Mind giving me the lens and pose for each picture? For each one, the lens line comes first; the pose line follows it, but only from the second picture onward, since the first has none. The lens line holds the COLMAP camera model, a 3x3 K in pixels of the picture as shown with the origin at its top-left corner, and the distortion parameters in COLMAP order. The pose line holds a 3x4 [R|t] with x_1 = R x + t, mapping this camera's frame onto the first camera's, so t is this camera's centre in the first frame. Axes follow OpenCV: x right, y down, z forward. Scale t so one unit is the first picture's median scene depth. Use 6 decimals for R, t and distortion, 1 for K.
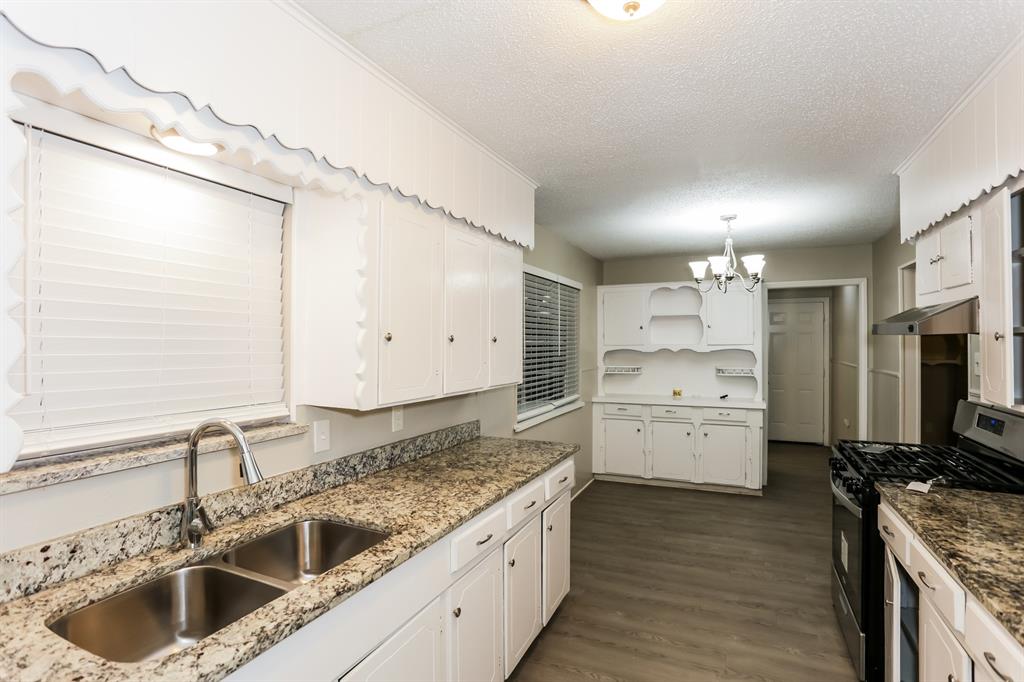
lens RADIAL K [[496.7, 0, 512.9], [0, 496.7, 346.0], [0, 0, 1]] dist [-0.066853, 0.036894]
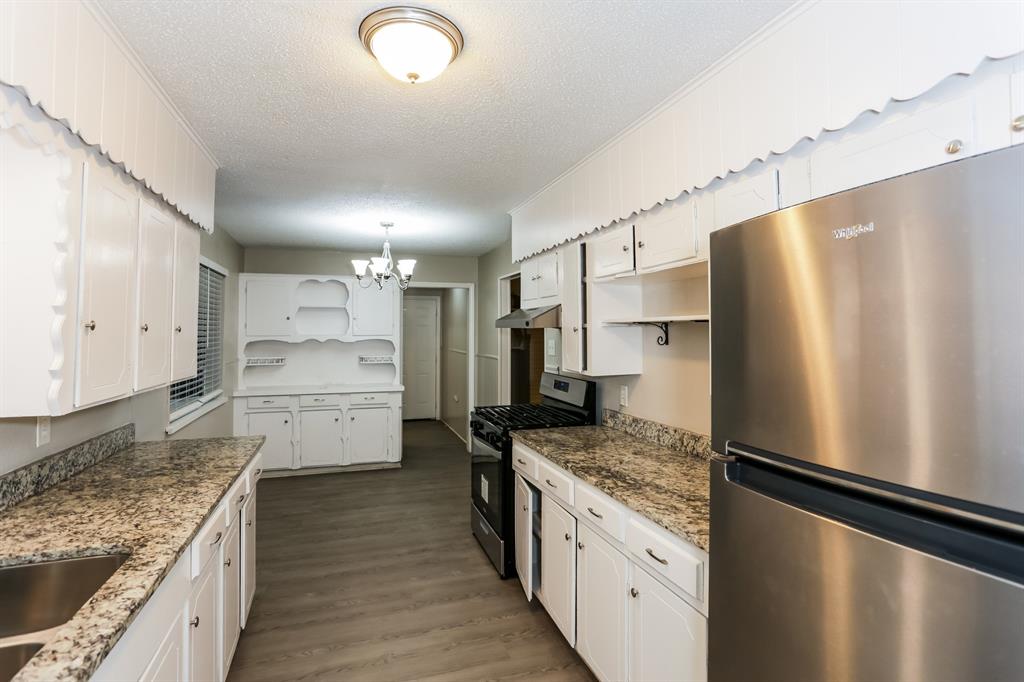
lens RADIAL K [[498.0, 0, 501.7], [0, 498.0, 331.7], [0, 0, 1]] dist [-0.046296, 0.028702]
pose [[0.740737, 0.004645, 0.671779, -0.167171], [0.002605, 0.999949, -0.009788, 0.001452], [-0.671790, 0.009000, 0.740687, -0.047457]]
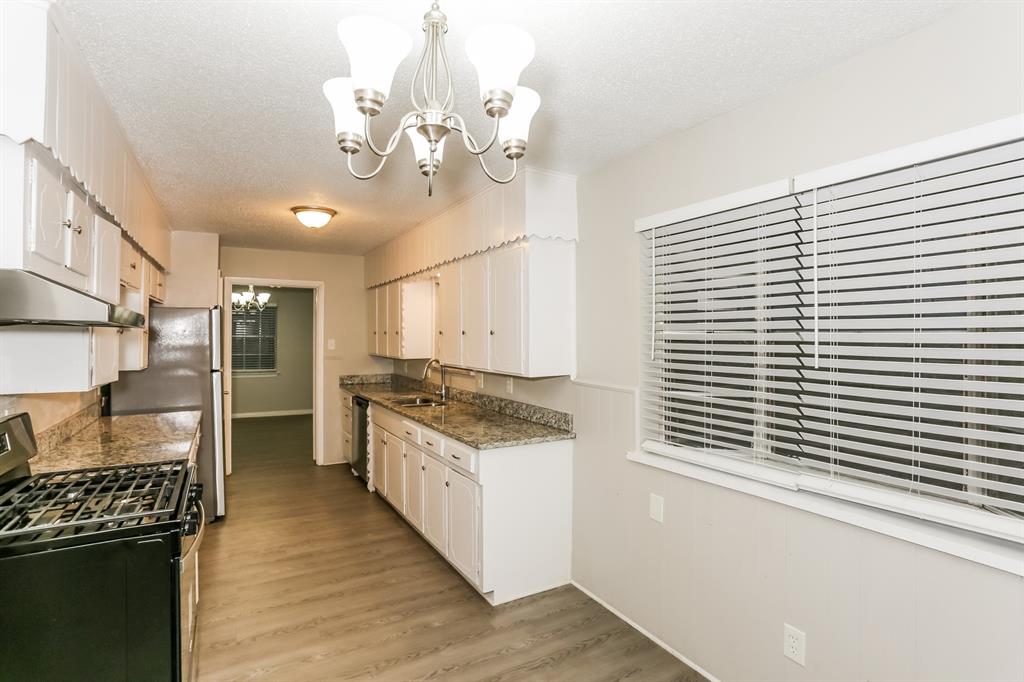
lens RADIAL K [[488.1, 0, 512.0], [0, 488.1, 341.0], [0, 0, 1]] dist [-0.042304, 0.000097]
pose [[-0.570753, 0.005294, -0.821105, 0.855379], [-0.003653, 0.999953, 0.008986, -0.008193], [0.821114, 0.008128, -0.570707, 1.557774]]
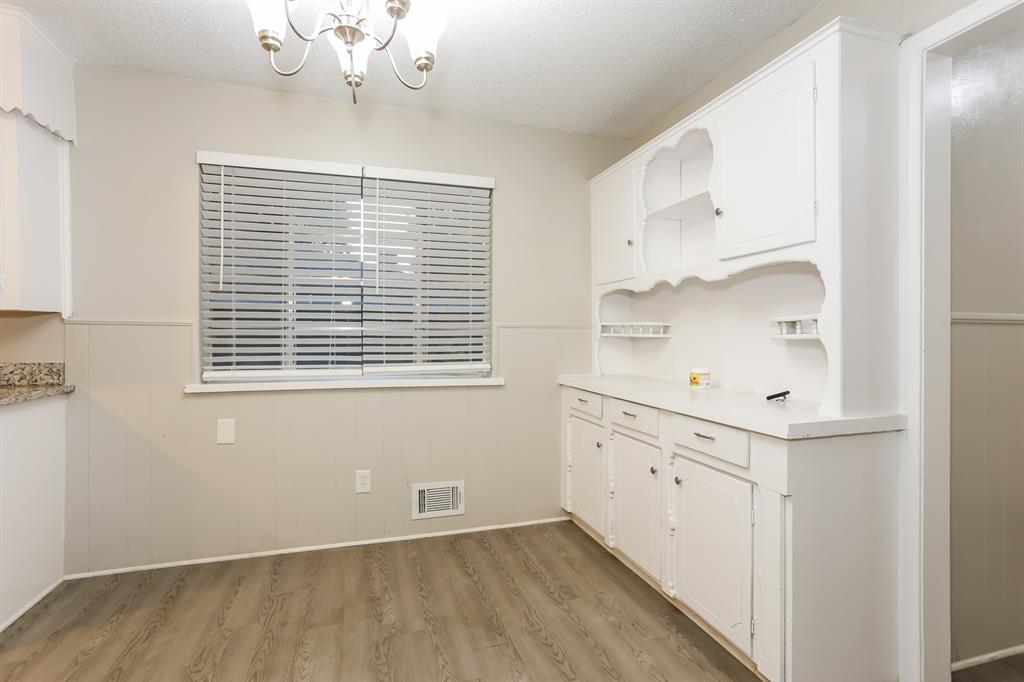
lens RADIAL K [[498.0, 0, 501.7], [0, 498.0, 331.7], [0, 0, 1]] dist [-0.046296, 0.028702]
pose [[0.669828, 0.005644, -0.742495, 1.024702], [-0.006910, 0.999975, 0.001368, 0.099823], [0.742484, 0.004215, 0.669850, 1.068517]]
